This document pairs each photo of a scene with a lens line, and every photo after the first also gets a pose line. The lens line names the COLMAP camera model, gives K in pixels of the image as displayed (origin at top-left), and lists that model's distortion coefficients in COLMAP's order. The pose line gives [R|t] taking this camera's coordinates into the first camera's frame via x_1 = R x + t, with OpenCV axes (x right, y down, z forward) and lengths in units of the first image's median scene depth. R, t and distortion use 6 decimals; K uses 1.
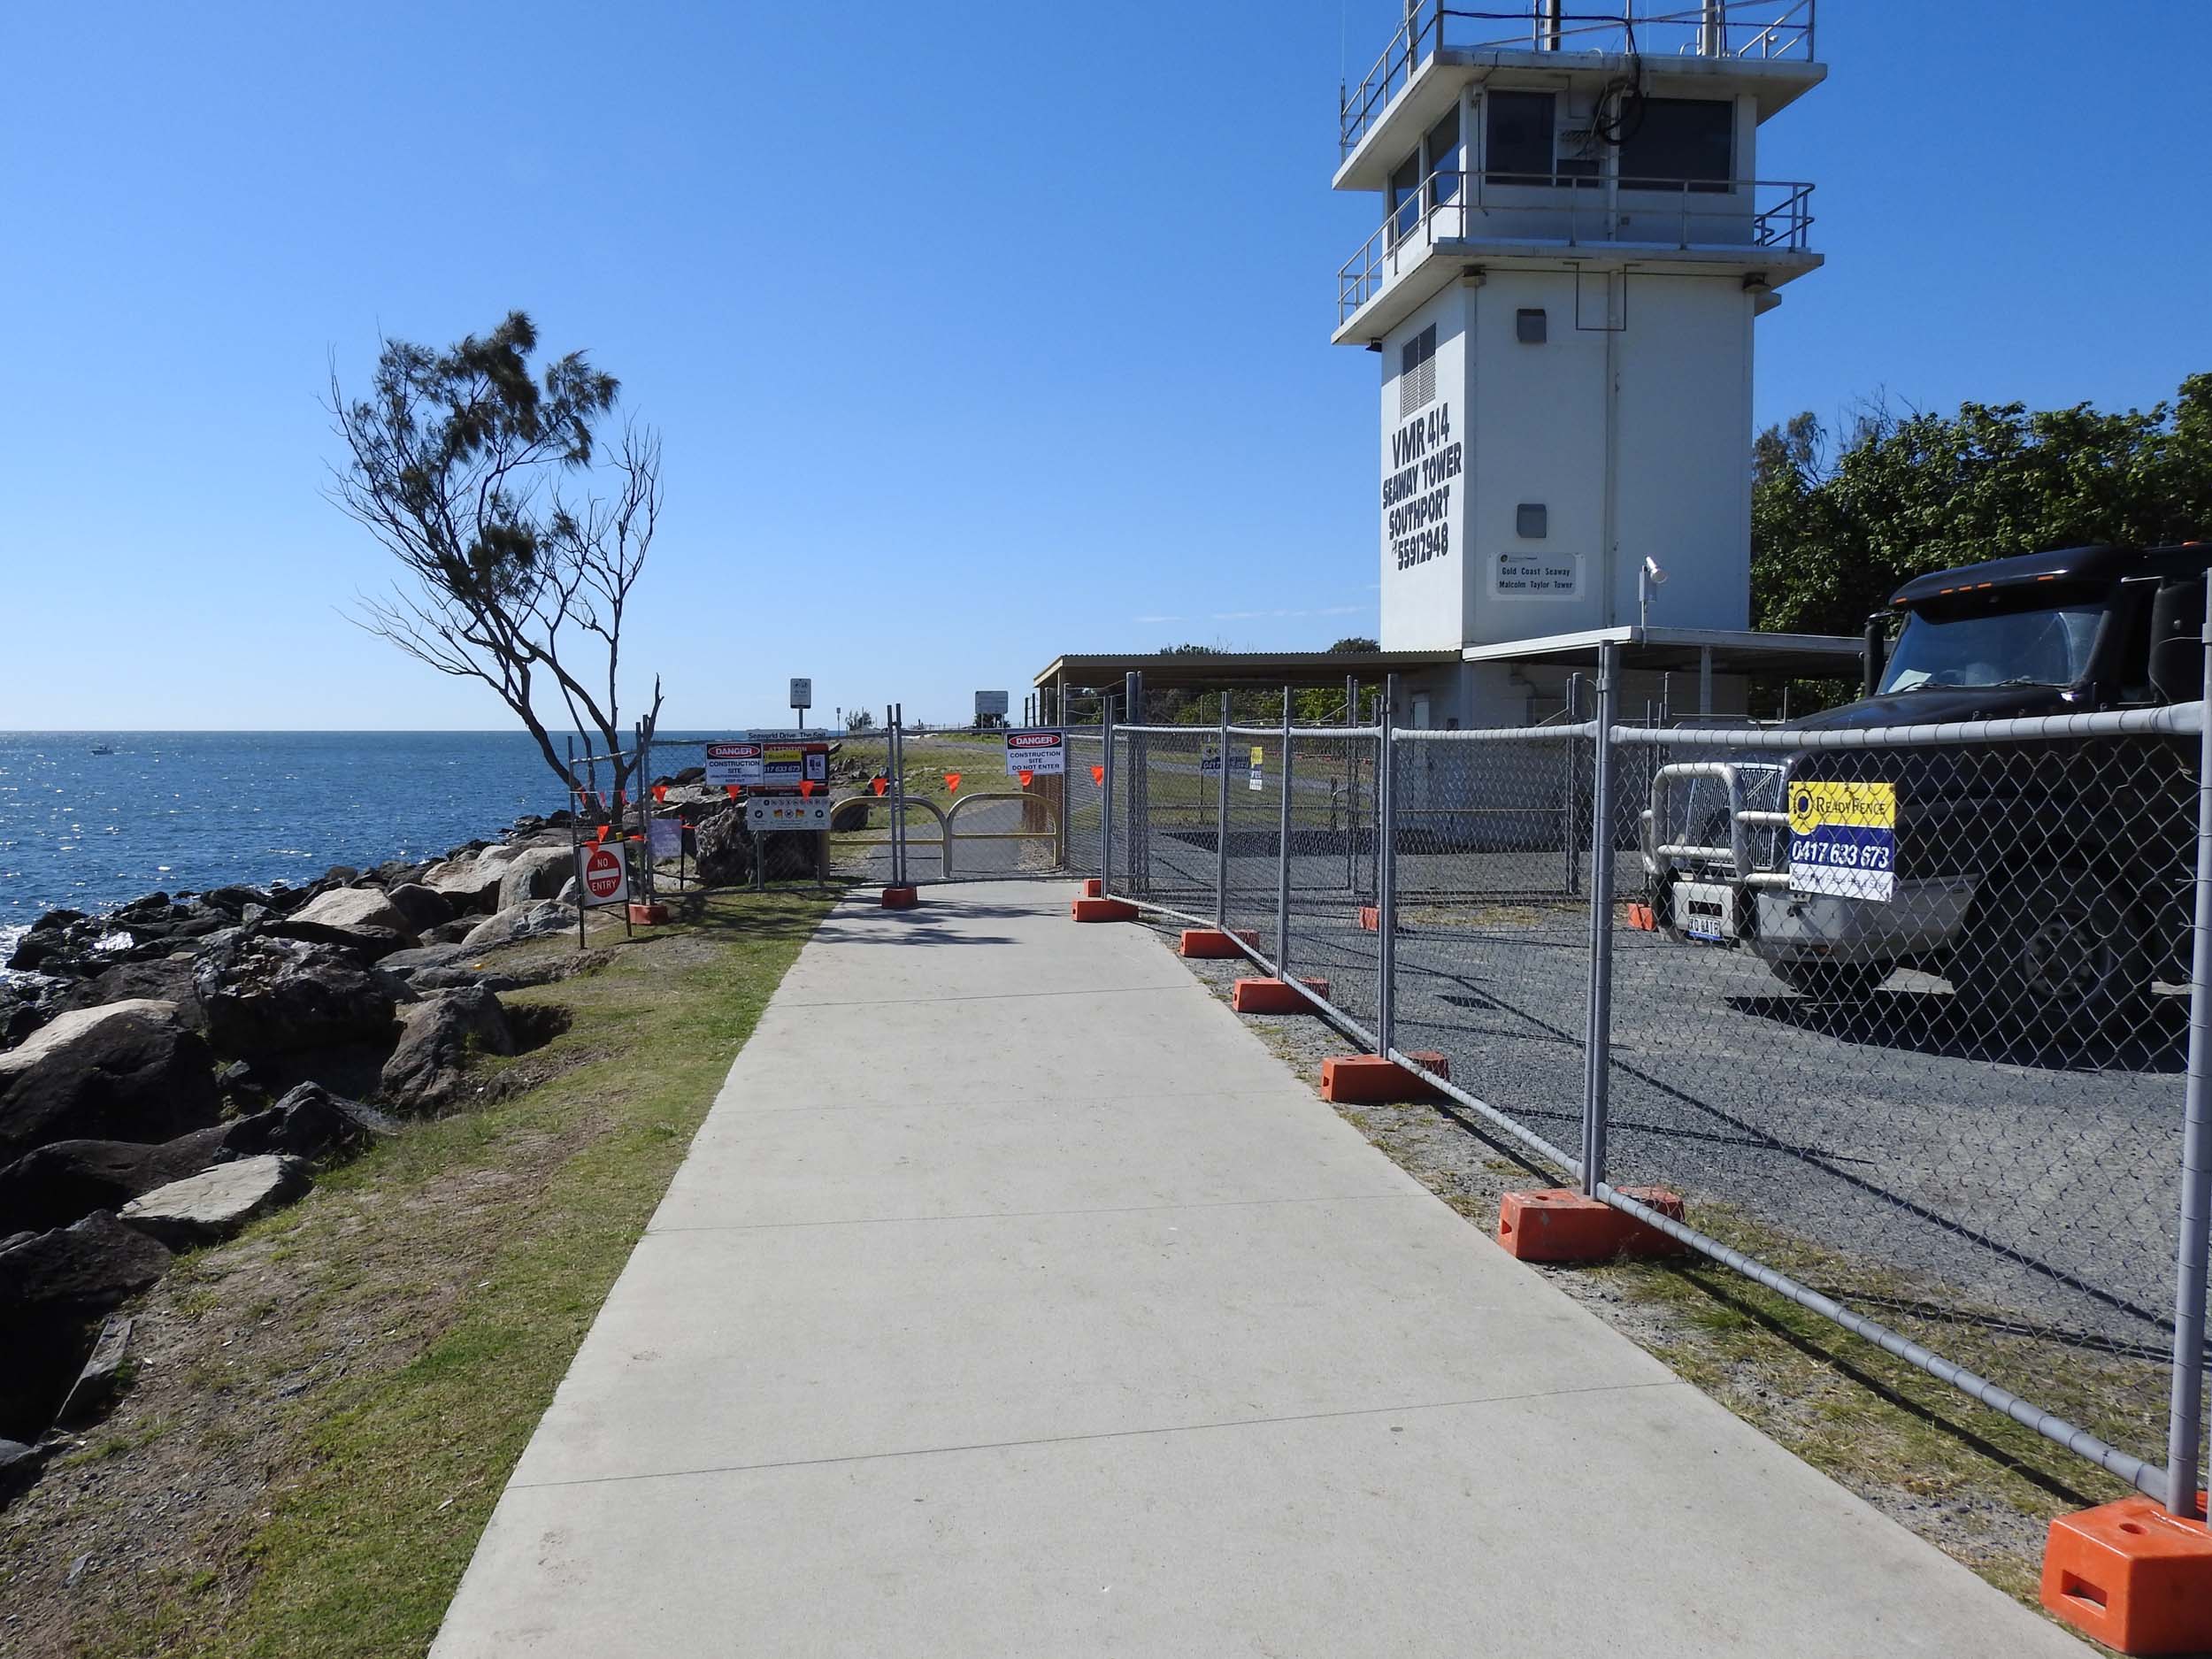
lens RADIAL K [[1804.2, 0, 1109.2], [0, 1804.2, 828.2], [0, 0, 1]] dist [0.007847, 0.032914]
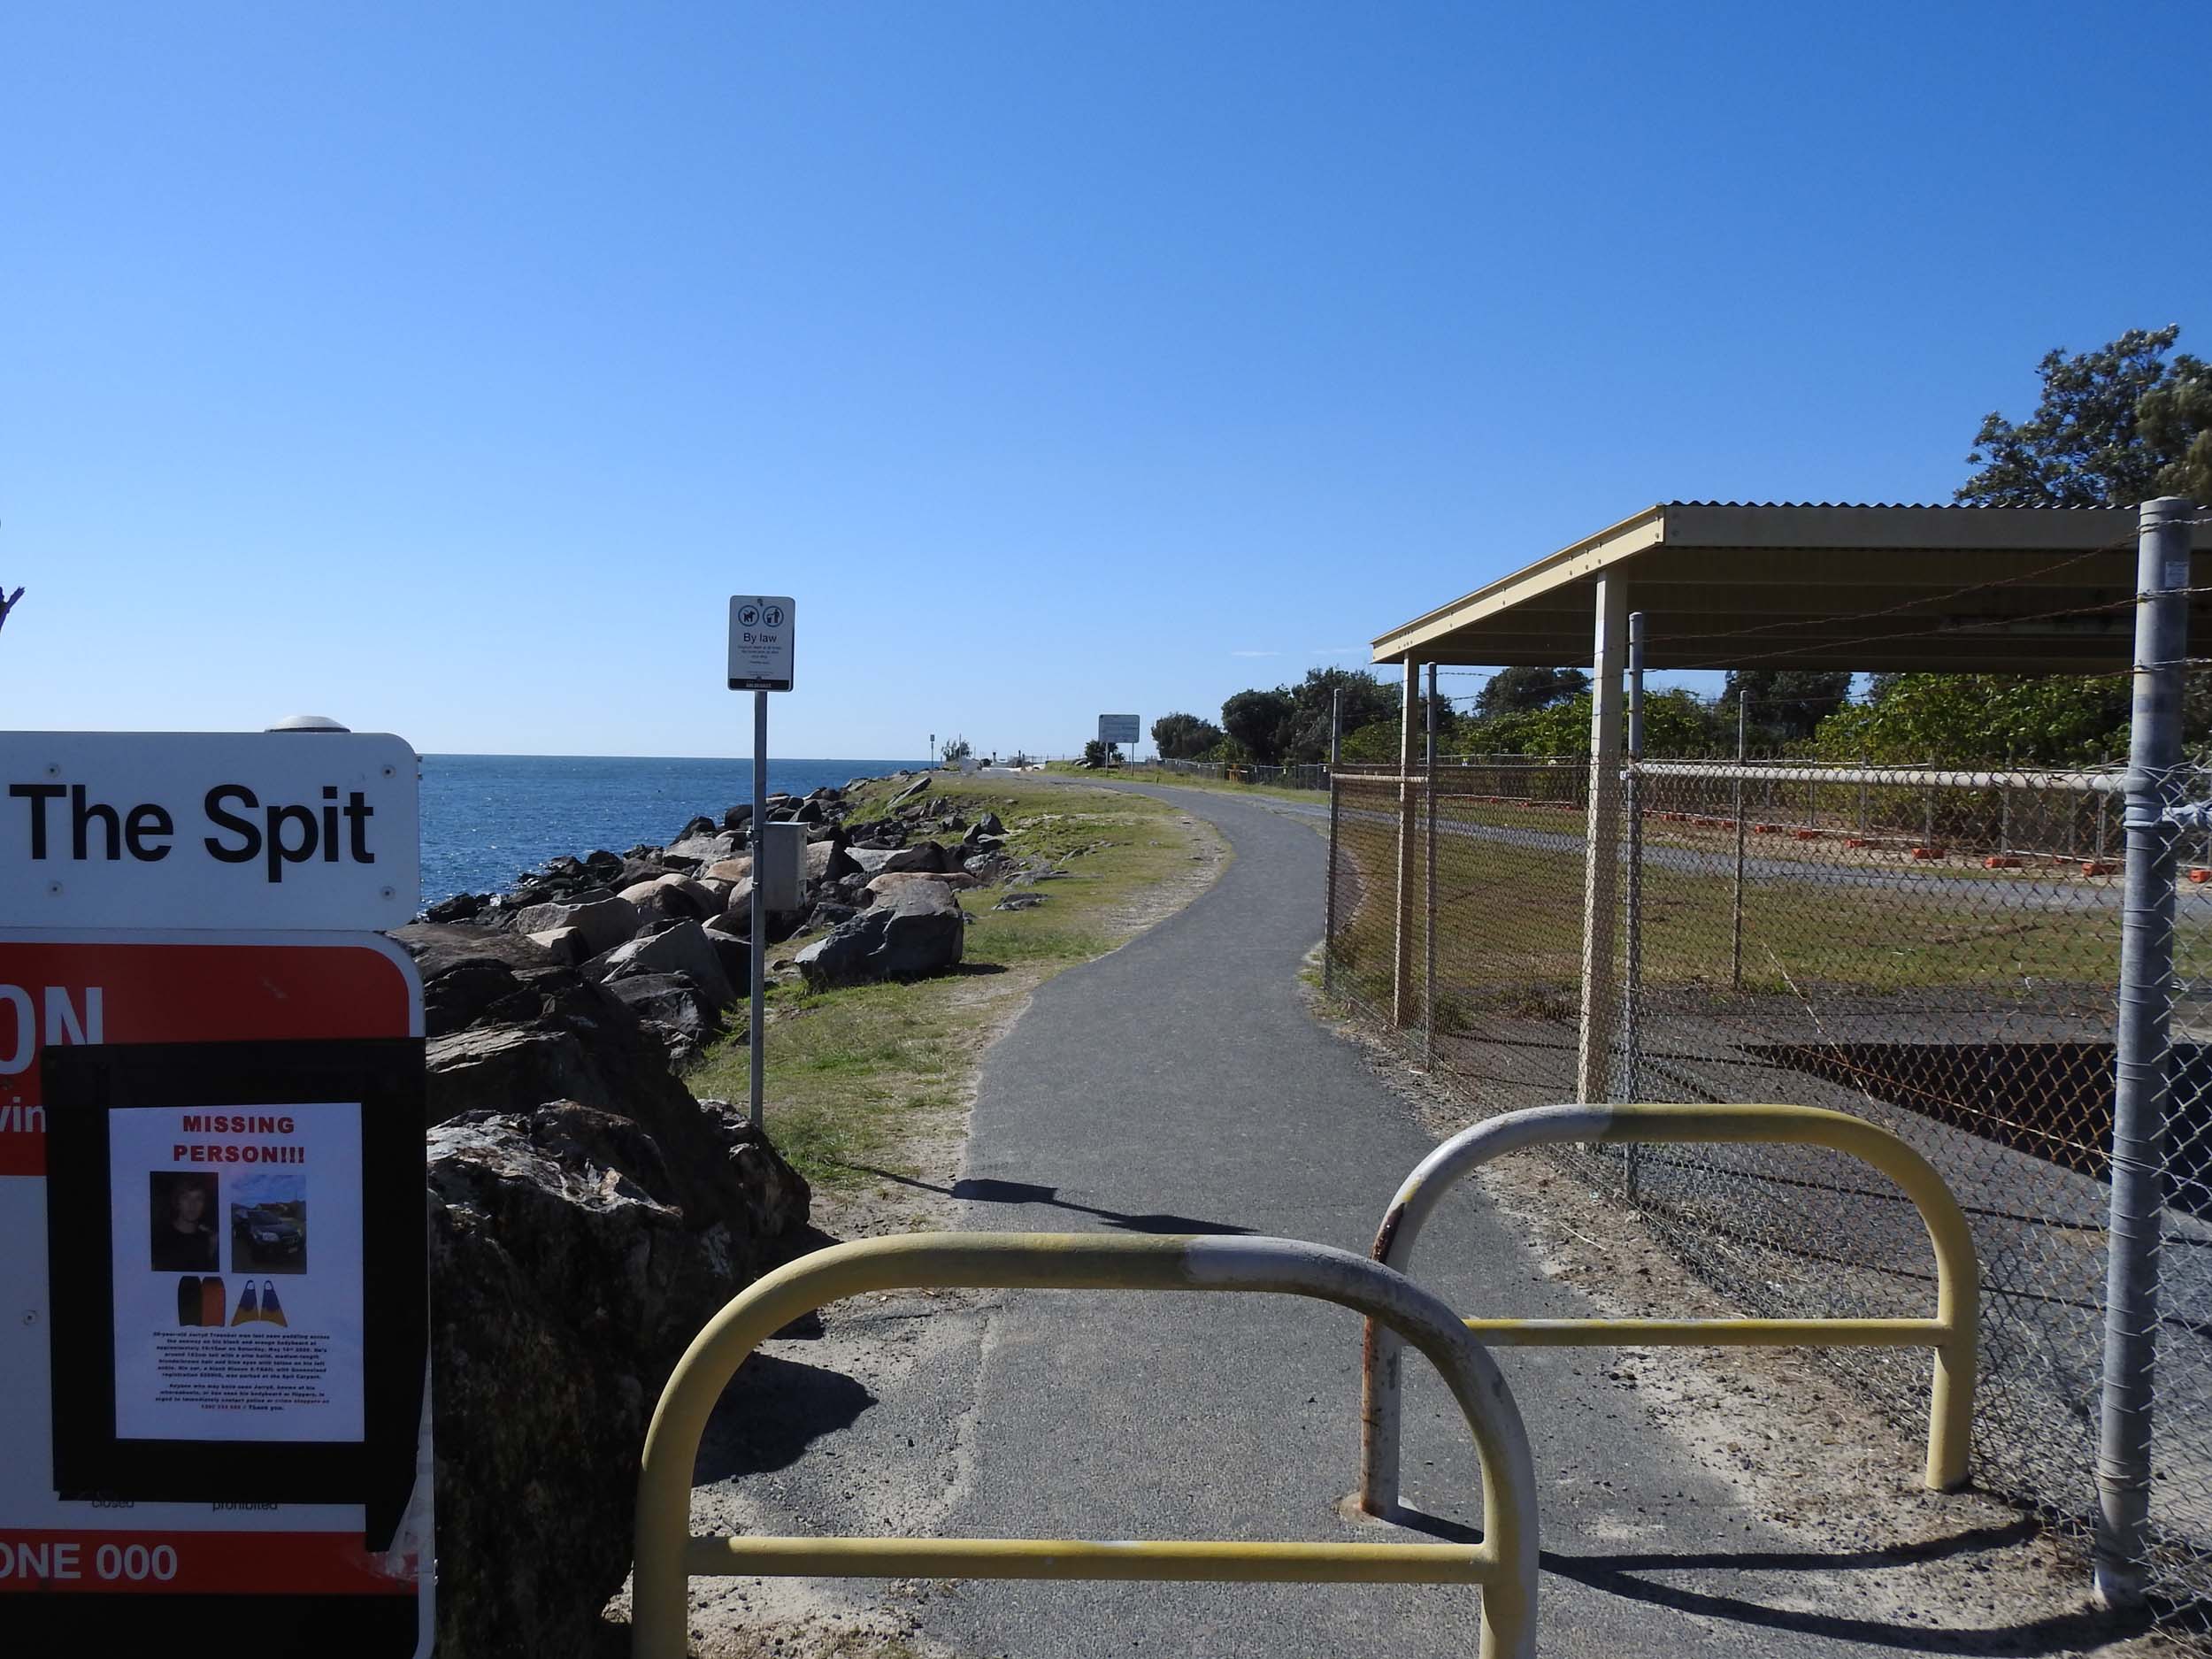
lens RADIAL K [[1804.2, 0, 1104.2], [0, 1804.2, 819.6], [0, 0, 1]] dist [0.007847, 0.032914]
pose [[0.998327, 0.016255, -0.055494, -0.091661], [-0.017535, 0.999589, -0.022665, -0.037228], [0.055103, 0.023600, 0.998202, 0.683328]]
